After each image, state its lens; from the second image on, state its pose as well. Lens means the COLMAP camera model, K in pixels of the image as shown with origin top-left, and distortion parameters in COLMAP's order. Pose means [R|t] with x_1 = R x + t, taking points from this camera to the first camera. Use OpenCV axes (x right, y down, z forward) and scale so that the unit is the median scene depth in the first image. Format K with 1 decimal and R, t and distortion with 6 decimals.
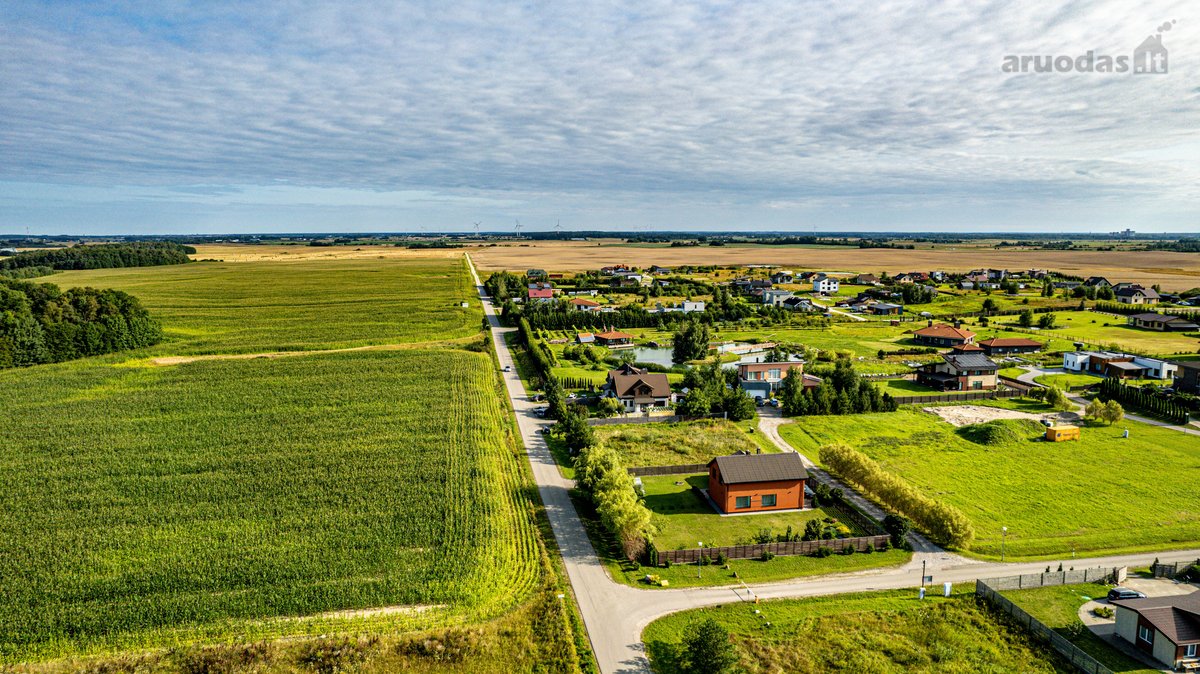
lens RADIAL K [[765.5, 0, 604.2], [0, 765.5, 335.9], [0, 0, 1]] dist [-0.073042, 0.065199]
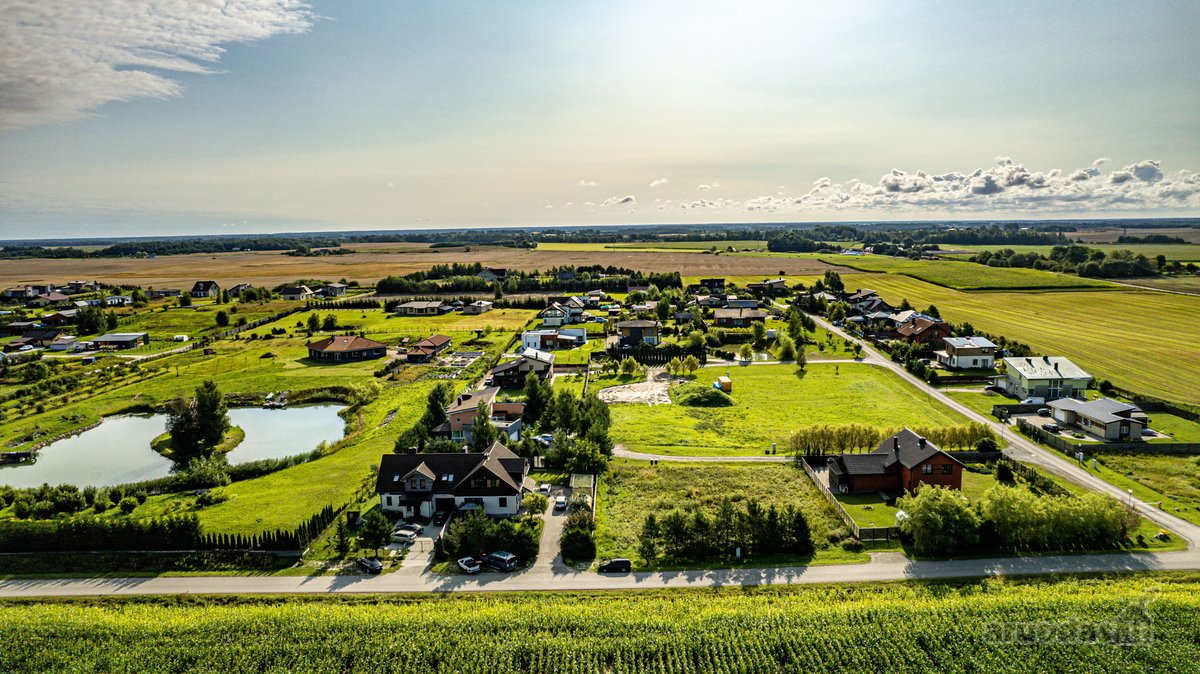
lens RADIAL K [[765.5, 0, 604.2], [0, 765.5, 335.9], [0, 0, 1]] dist [-0.073042, 0.065199]
pose [[0.183032, -0.143879, 0.972522, -0.346787], [0.152942, 0.981356, 0.116401, -0.067857], [-0.971137, 0.127435, 0.201624, 0.477598]]
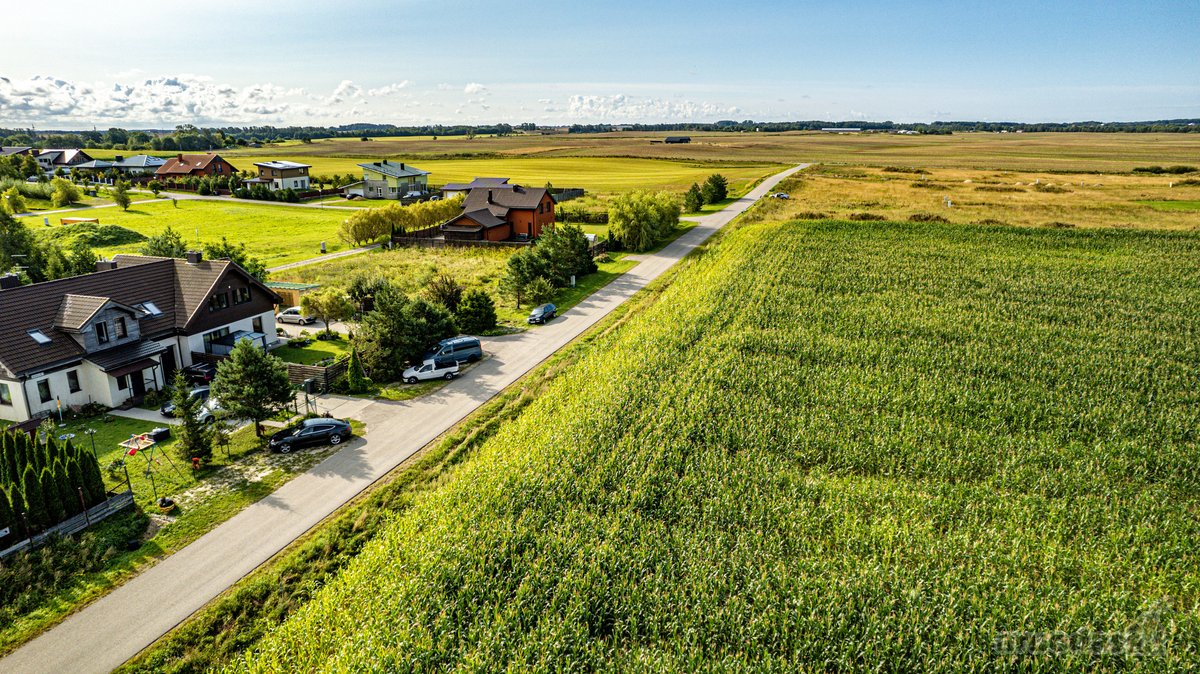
lens RADIAL K [[765.5, 0, 604.2], [0, 765.5, 335.9], [0, 0, 1]] dist [-0.073042, 0.065199]
pose [[-0.871742, -0.125579, 0.473598, -0.179928], [0.073150, 0.922406, 0.379232, -0.019623], [-0.484473, 0.365236, -0.794914, 0.744025]]
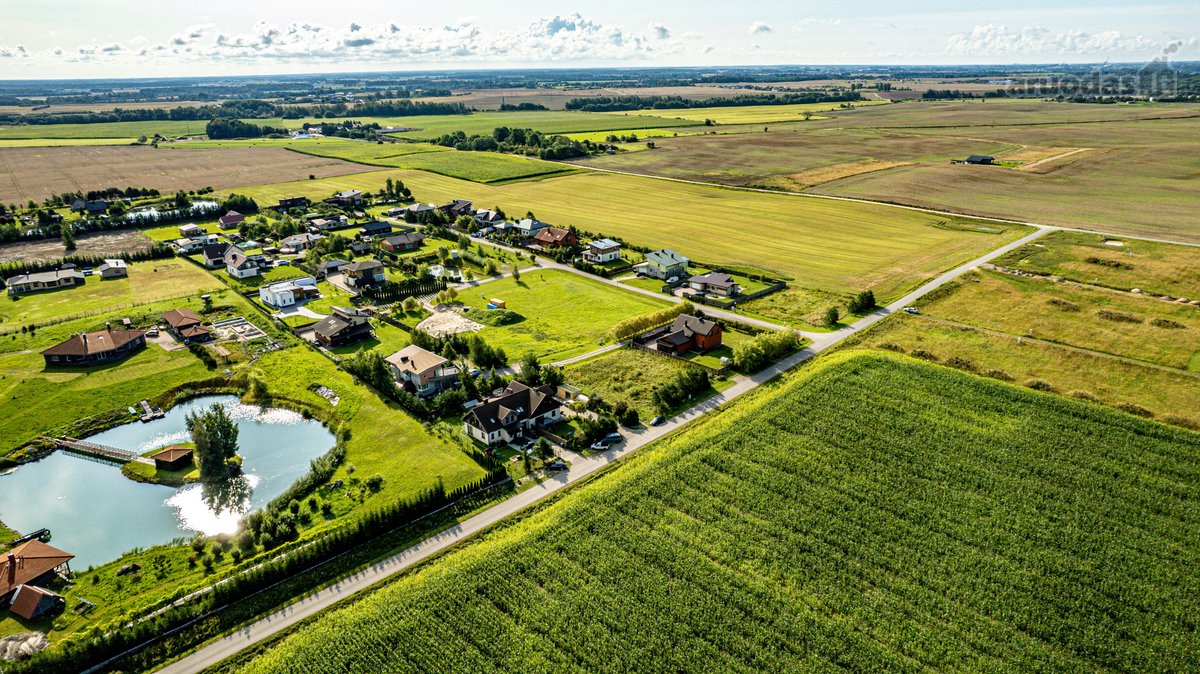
lens RADIAL K [[765.5, 0, 604.2], [0, 765.5, 335.9], [0, 0, 1]] dist [-0.073042, 0.065199]
pose [[-0.569167, -0.267365, 0.777538, -0.487179], [0.129009, 0.904902, 0.405597, -0.255952], [-0.812038, 0.331162, -0.480547, 0.866373]]
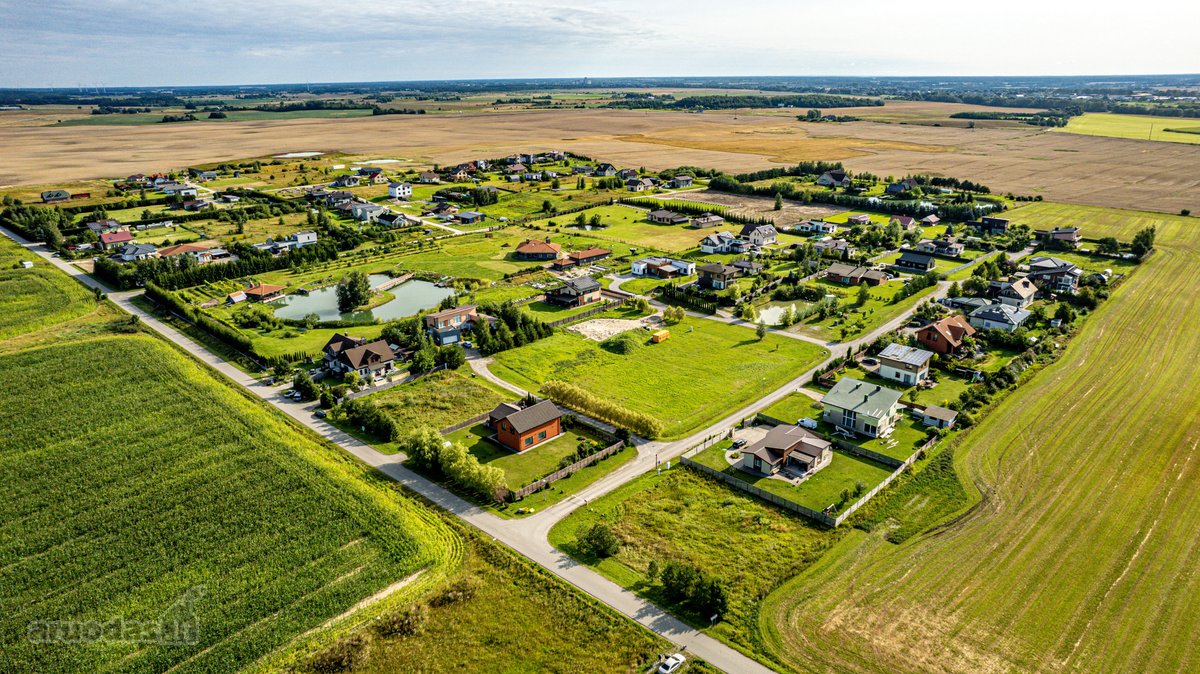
lens RADIAL K [[765.5, 0, 604.2], [0, 765.5, 335.9], [0, 0, 1]] dist [-0.073042, 0.065199]
pose [[0.806085, -0.199383, 0.557202, -0.197214], [0.090341, 0.971959, 0.217103, -0.119240], [-0.584864, -0.124666, 0.801494, -0.113488]]
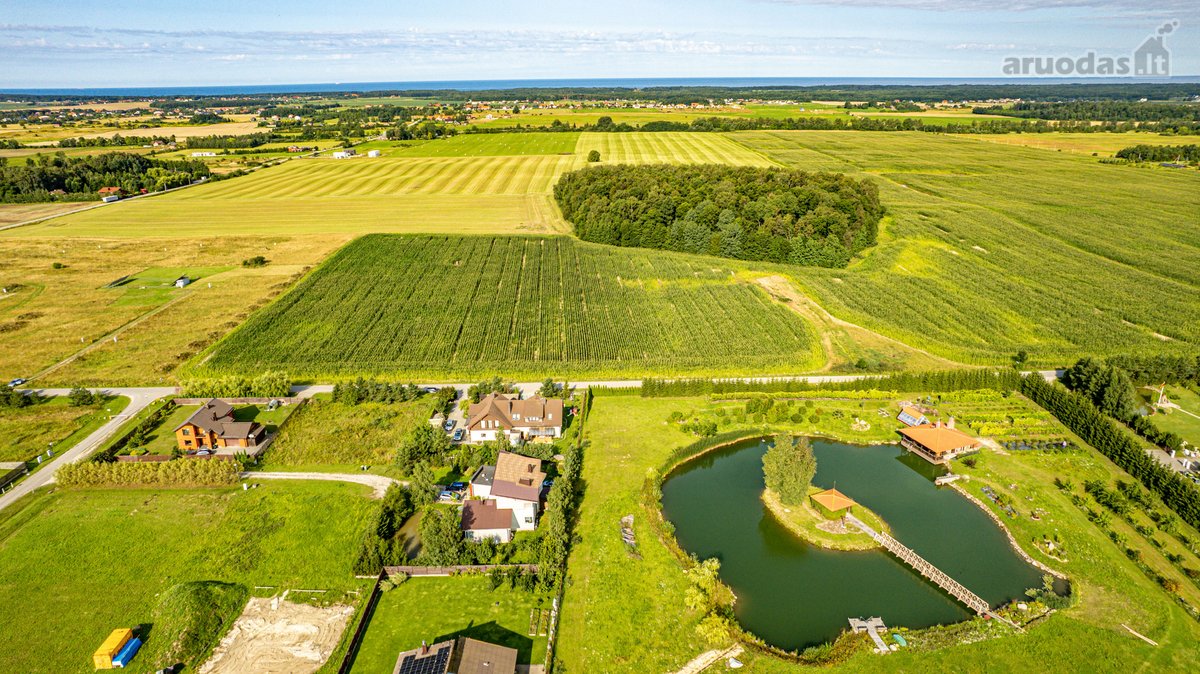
lens RADIAL K [[765.5, 0, 604.2], [0, 765.5, 335.9], [0, 0, 1]] dist [-0.073042, 0.065199]
pose [[-0.151820, 0.324180, -0.933733, 0.581510], [-0.126497, 0.930543, 0.343641, -0.244128], [0.980280, 0.170286, -0.100268, 0.769580]]
